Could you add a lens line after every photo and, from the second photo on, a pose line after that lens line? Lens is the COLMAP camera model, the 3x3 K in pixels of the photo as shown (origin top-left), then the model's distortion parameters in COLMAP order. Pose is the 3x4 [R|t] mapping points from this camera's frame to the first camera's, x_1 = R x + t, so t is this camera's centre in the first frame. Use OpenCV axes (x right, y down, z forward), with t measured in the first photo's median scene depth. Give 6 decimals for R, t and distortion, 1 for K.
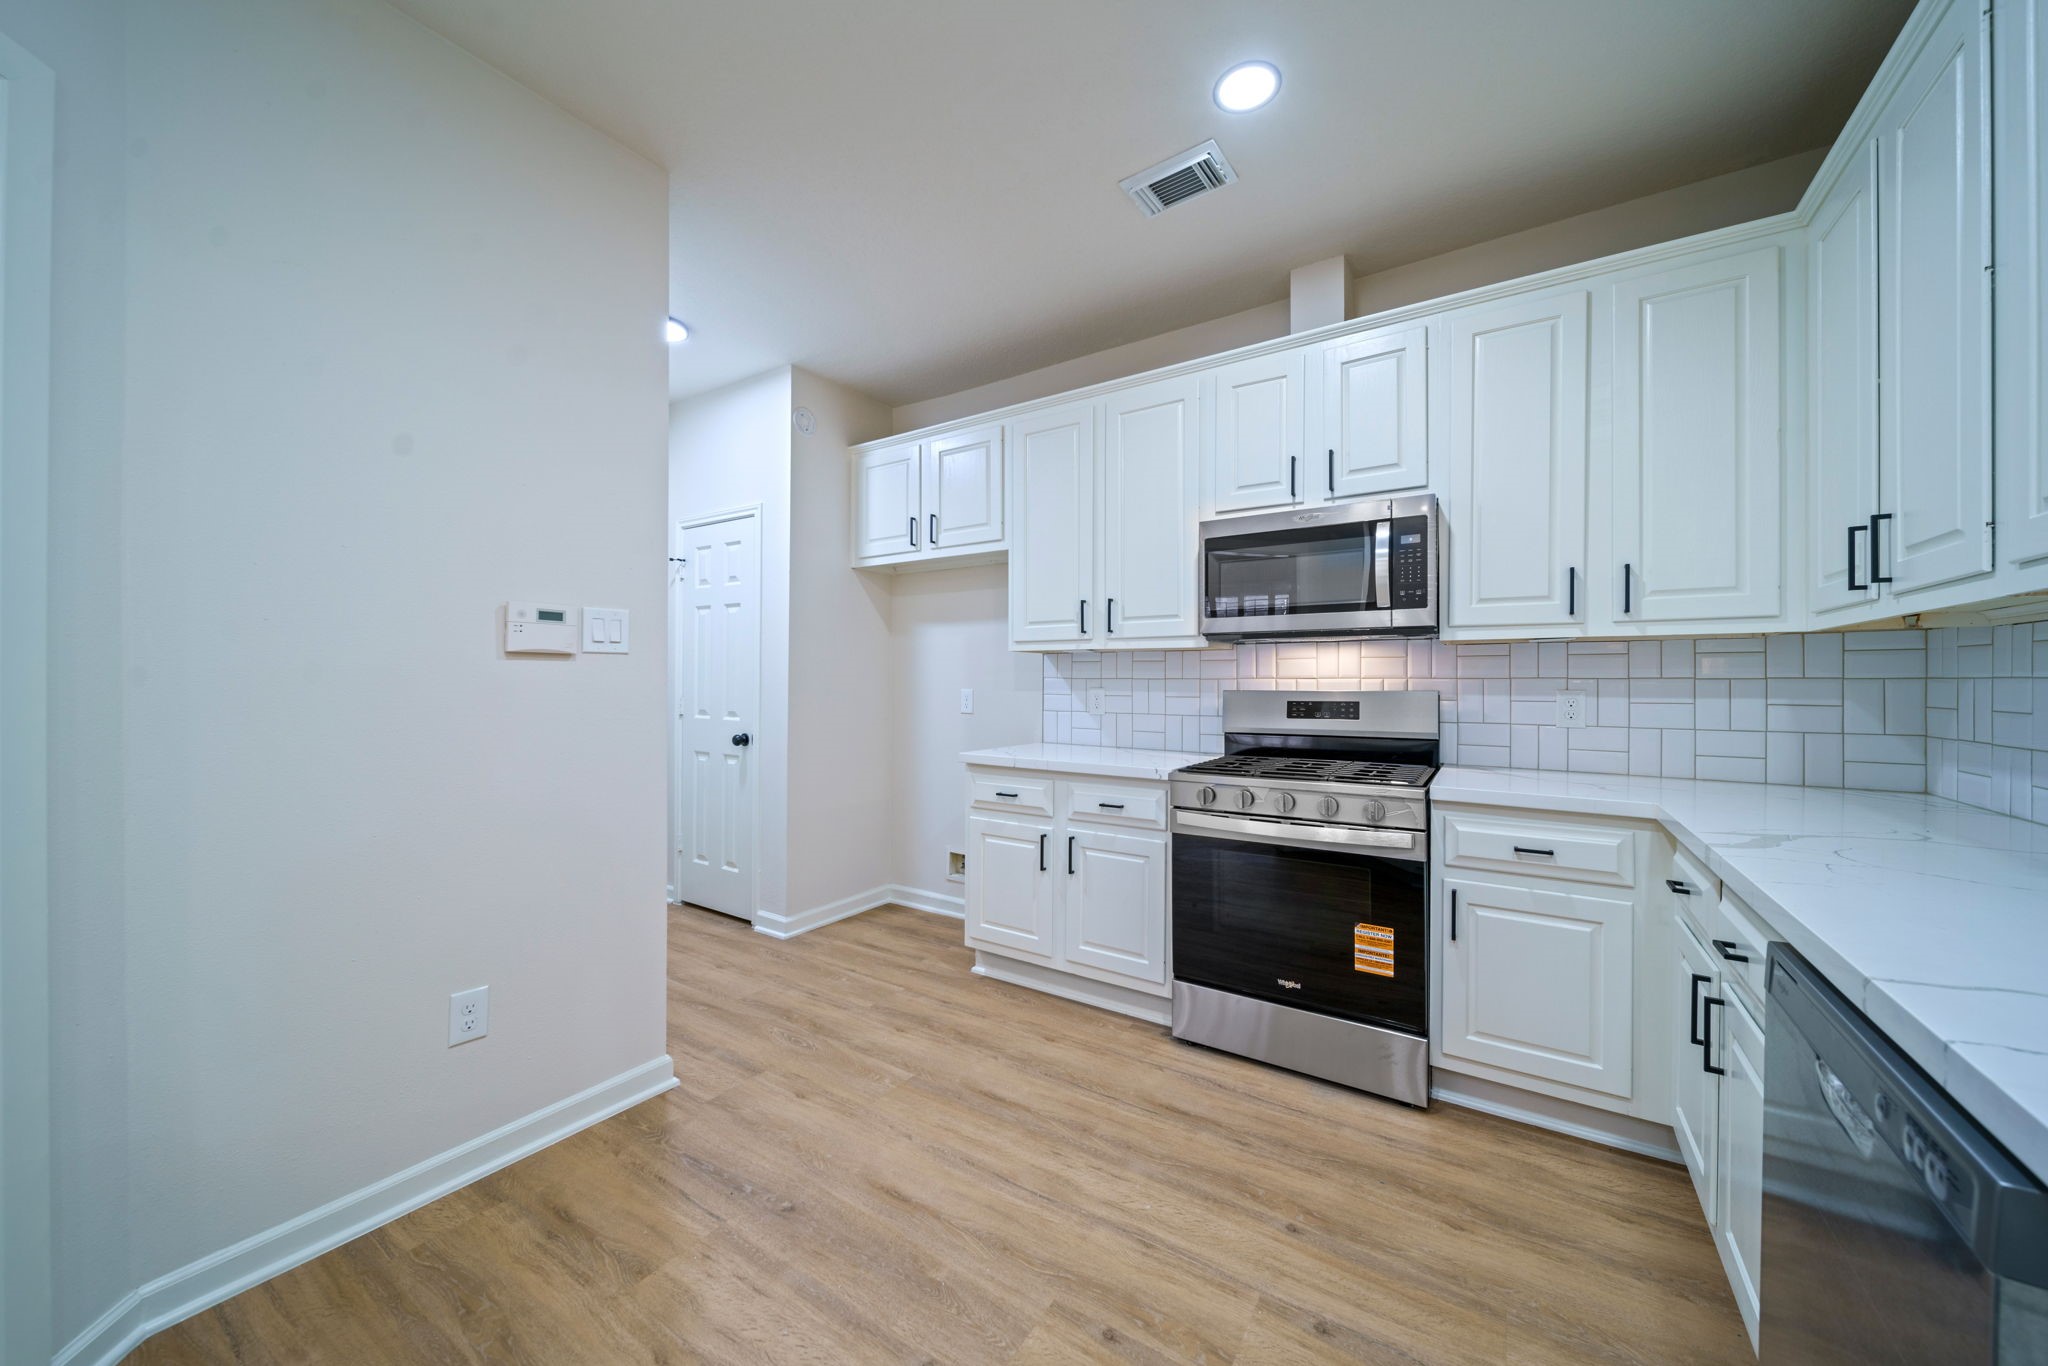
lens RADIAL K [[728.9, 0, 1016.4], [0, 728.9, 677.5], [0, 0, 1]] dist [-0.000320, -0.000092]
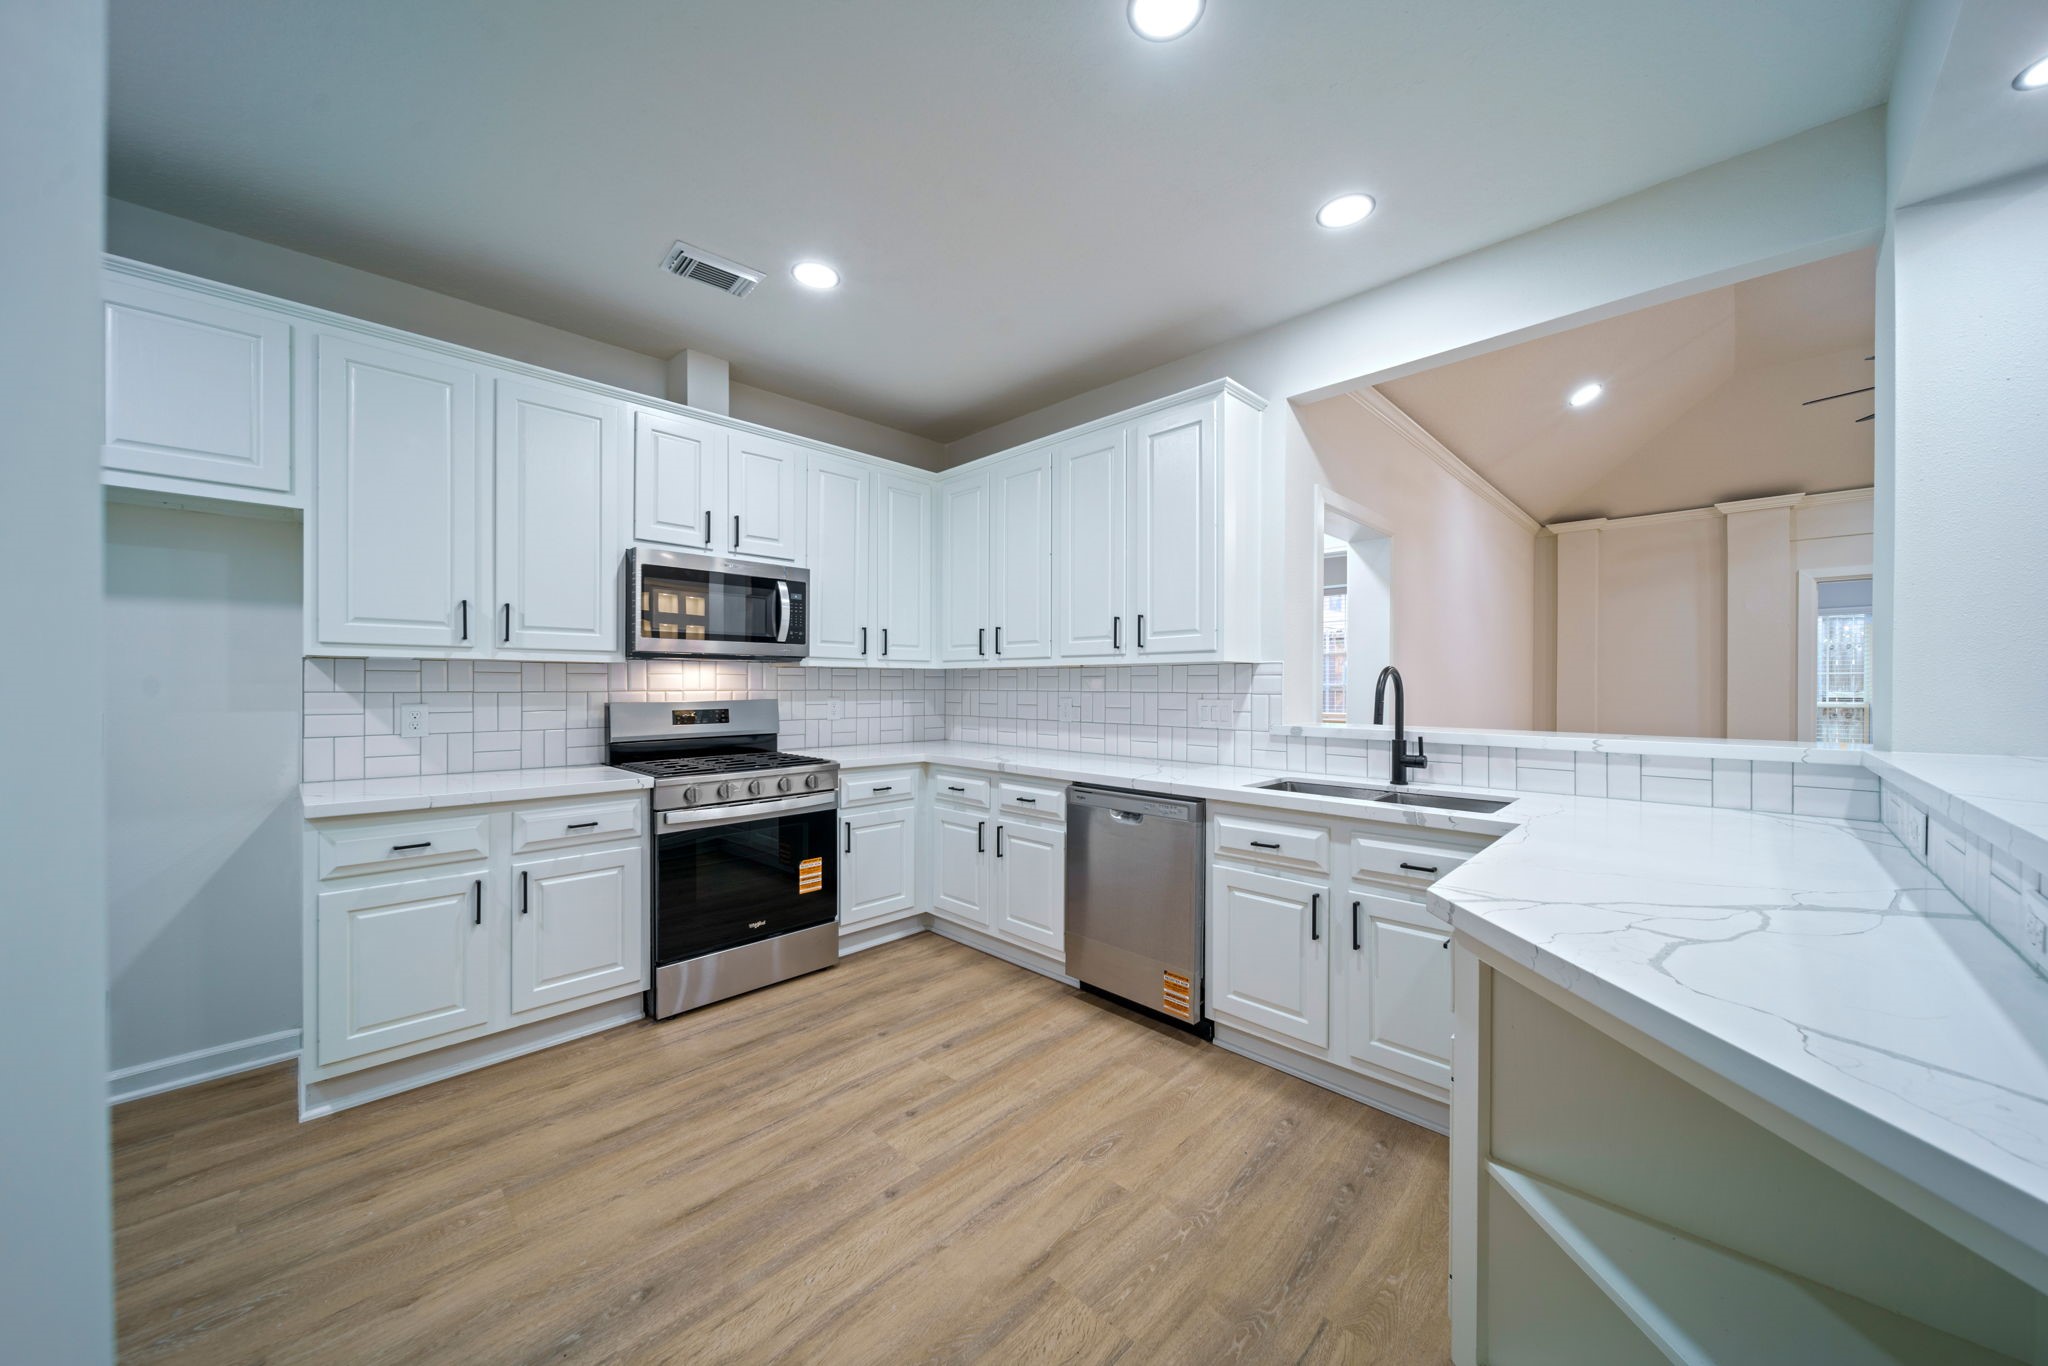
lens RADIAL K [[724.4, 0, 1024.0], [0, 724.4, 683.0], [0, 0, 1]] dist [0.000200, -0.000110]
pose [[0.188667, -0.000398, 0.982041, -0.874050], [-0.006270, 0.999979, 0.001609, -0.023181], [-0.982021, -0.006461, 0.188660, 0.298533]]
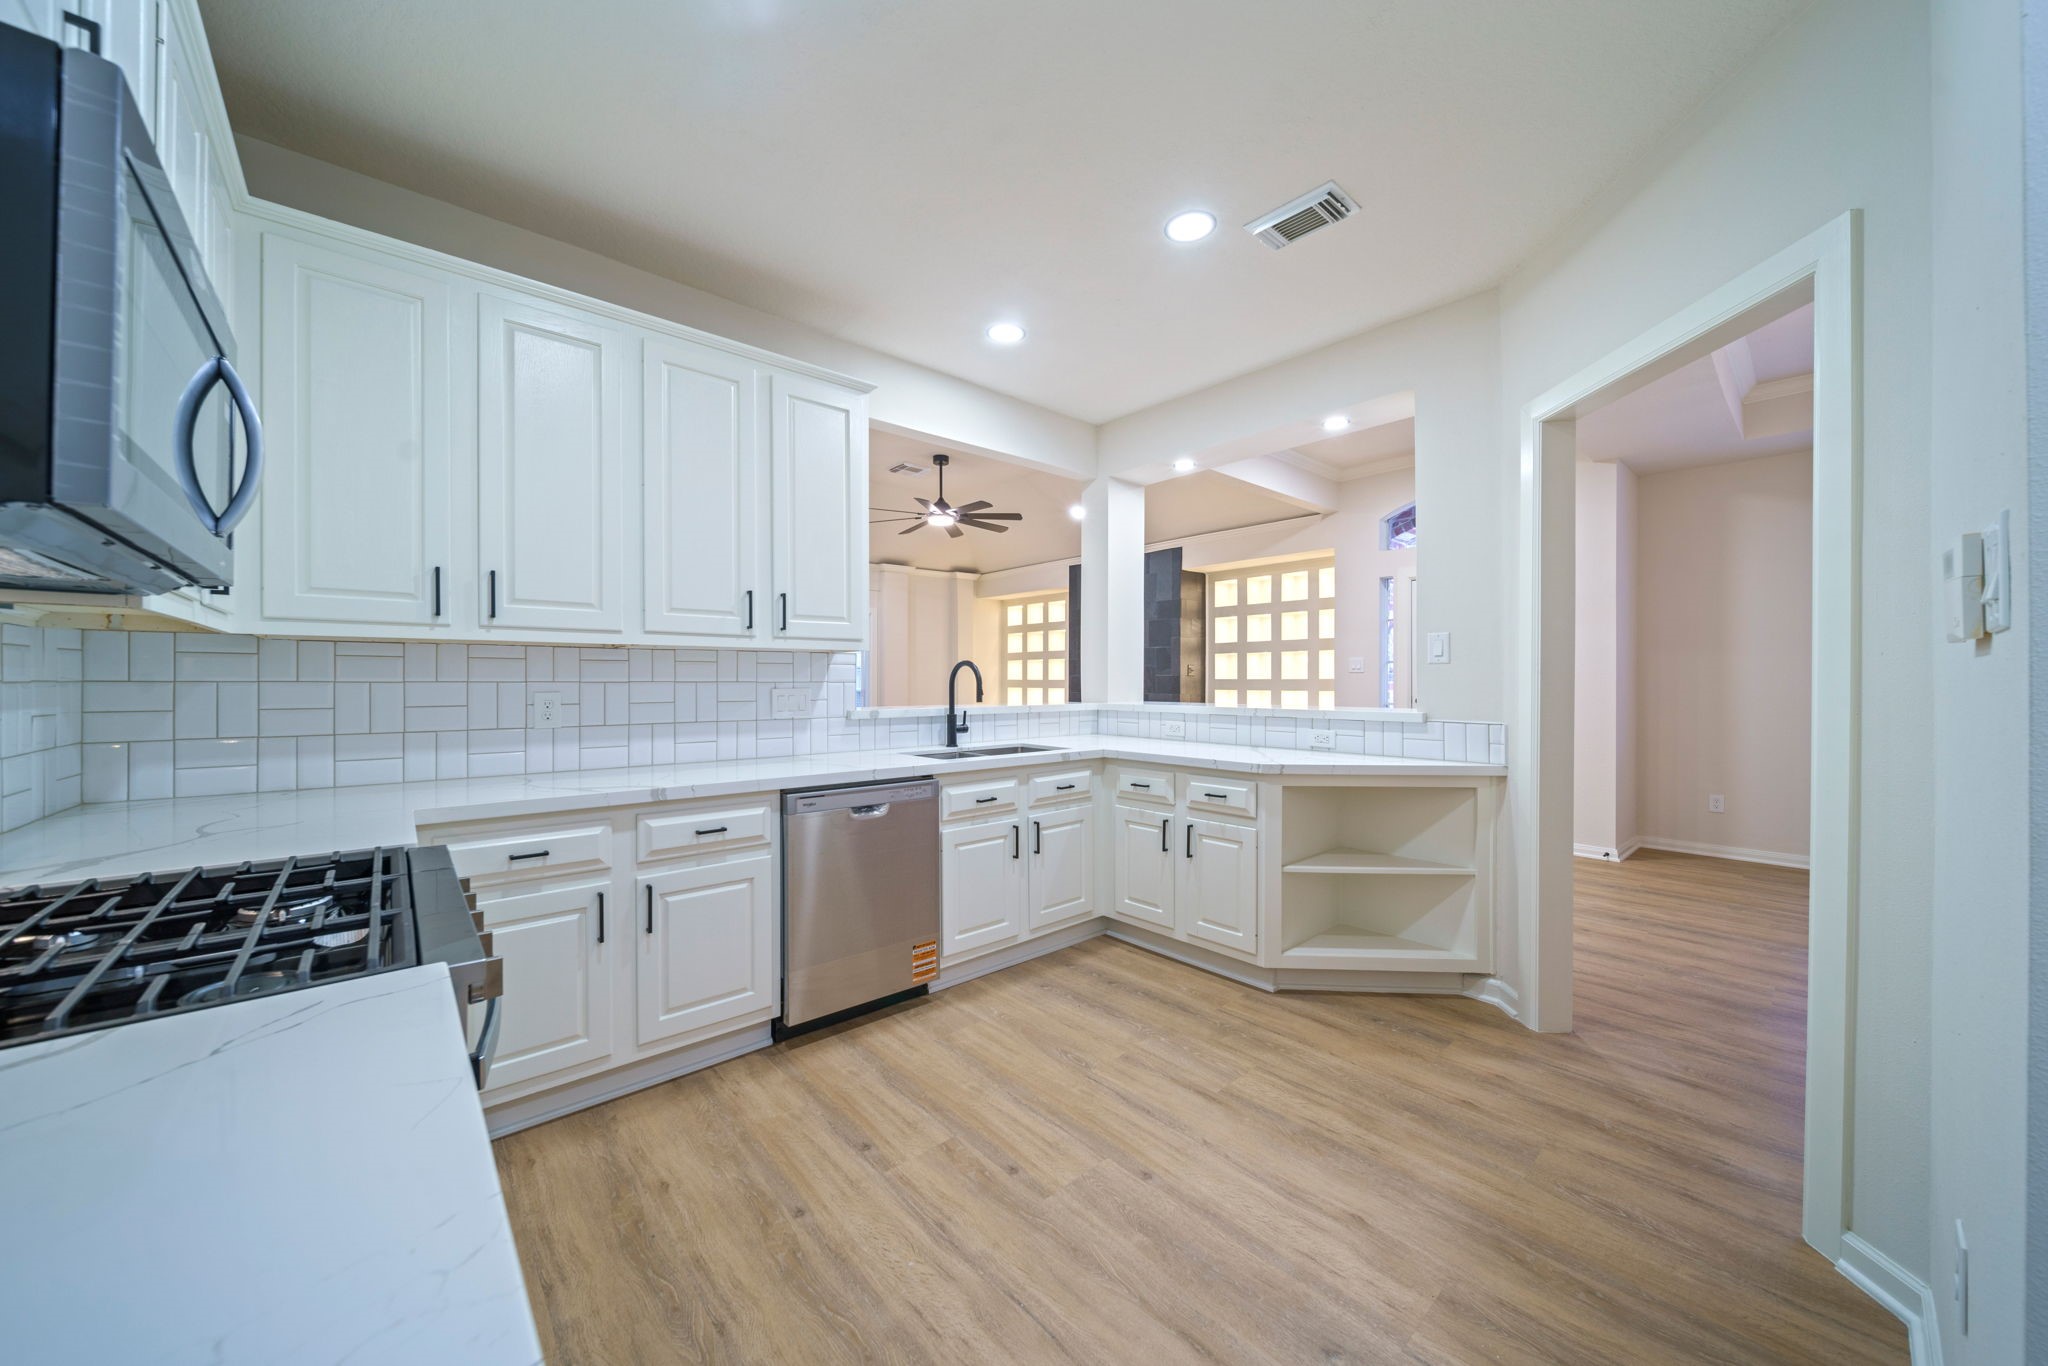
lens RADIAL K [[724.4, 0, 1024.0], [0, 724.4, 683.0], [0, 0, 1]] dist [0.000200, -0.000110]
pose [[-0.967606, -0.005065, 0.252414, -0.145217], [-0.005073, 0.999987, 0.000617, -0.003697], [-0.252414, -0.000684, -0.967619, 1.468336]]
